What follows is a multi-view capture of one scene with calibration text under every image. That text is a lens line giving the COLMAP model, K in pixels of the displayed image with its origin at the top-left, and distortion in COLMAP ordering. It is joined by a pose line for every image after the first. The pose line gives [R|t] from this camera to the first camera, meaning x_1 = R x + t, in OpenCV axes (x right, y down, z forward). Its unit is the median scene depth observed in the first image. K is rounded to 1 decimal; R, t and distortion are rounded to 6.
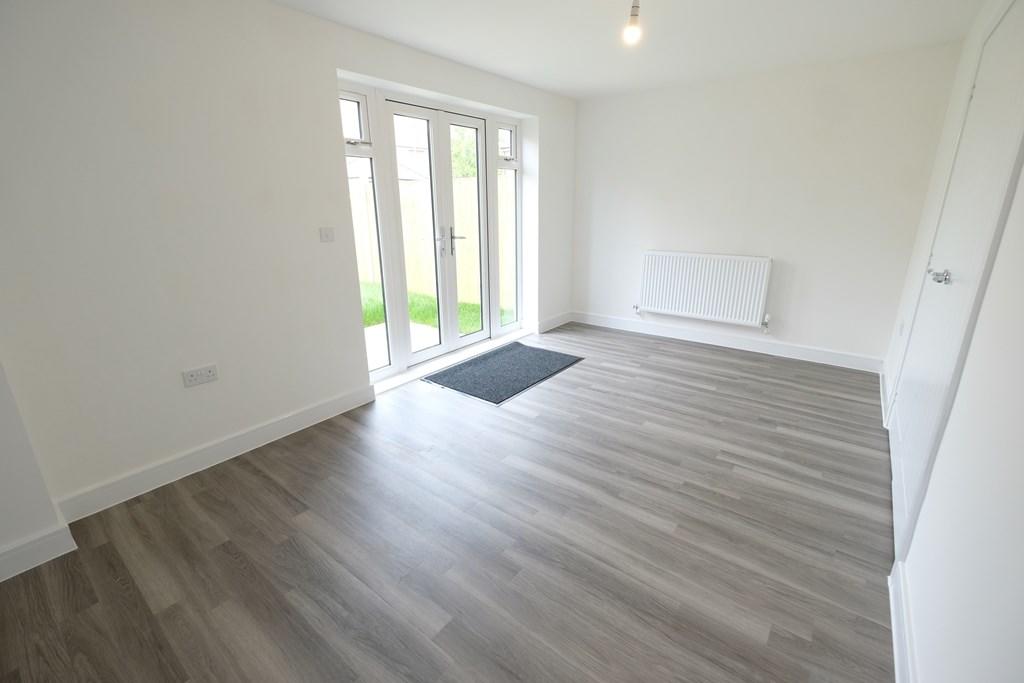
lens RADIAL K [[445.4, 0, 513.1], [0, 445.4, 336.7], [0, 0, 1]] dist [-0.001713, -0.000170]
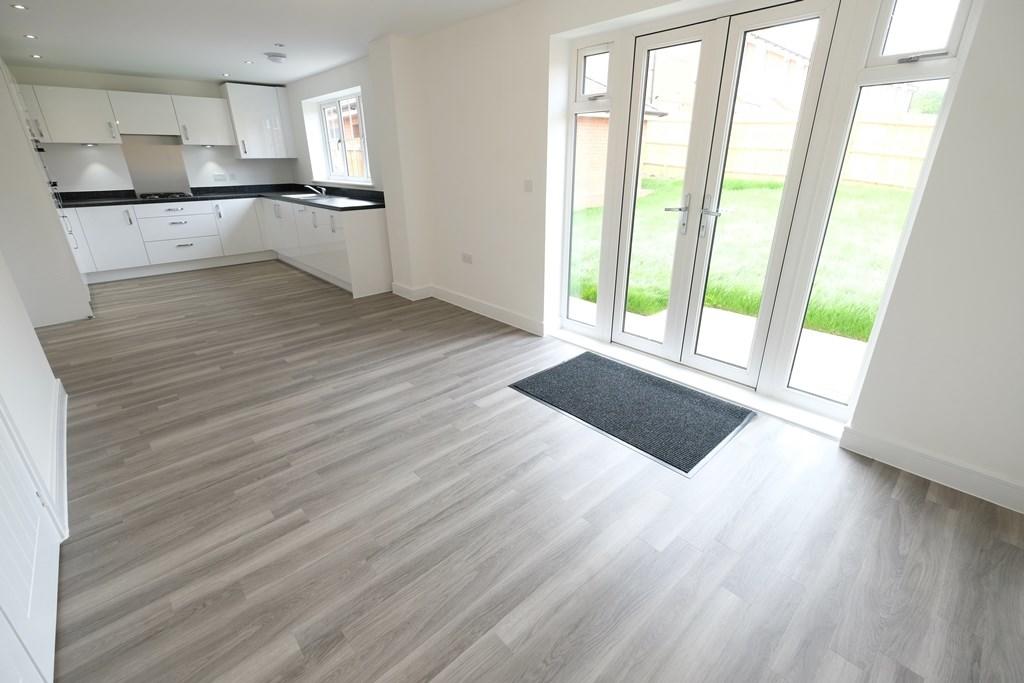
lens RADIAL K [[445.4, 0, 513.1], [0, 445.4, 336.7], [0, 0, 1]] dist [-0.001713, -0.000170]
pose [[-0.163300, 0.374670, -0.912664, 0.803823], [-0.277922, 0.870147, 0.406944, -0.327047], [0.946622, 0.320103, -0.037966, 1.042177]]
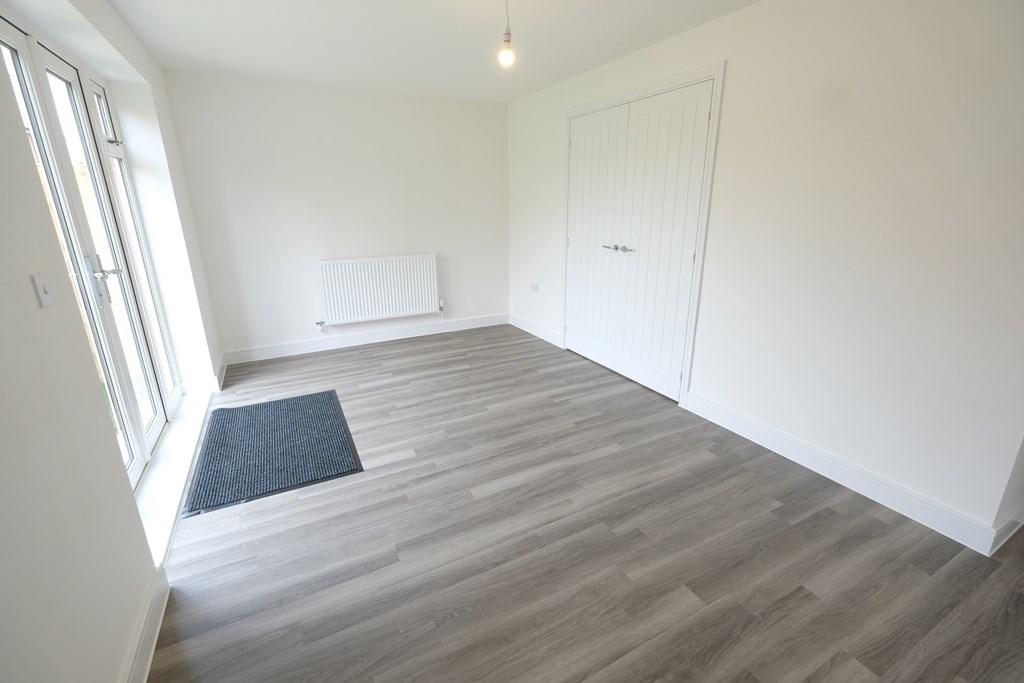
lens RADIAL K [[445.4, 0, 513.1], [0, 445.4, 336.7], [0, 0, 1]] dist [-0.001713, -0.000170]
pose [[0.412100, -0.258243, 0.873776, -0.562441], [0.267149, 0.951092, 0.155098, -0.119887], [-0.871094, 0.169512, 0.460935, 0.383125]]
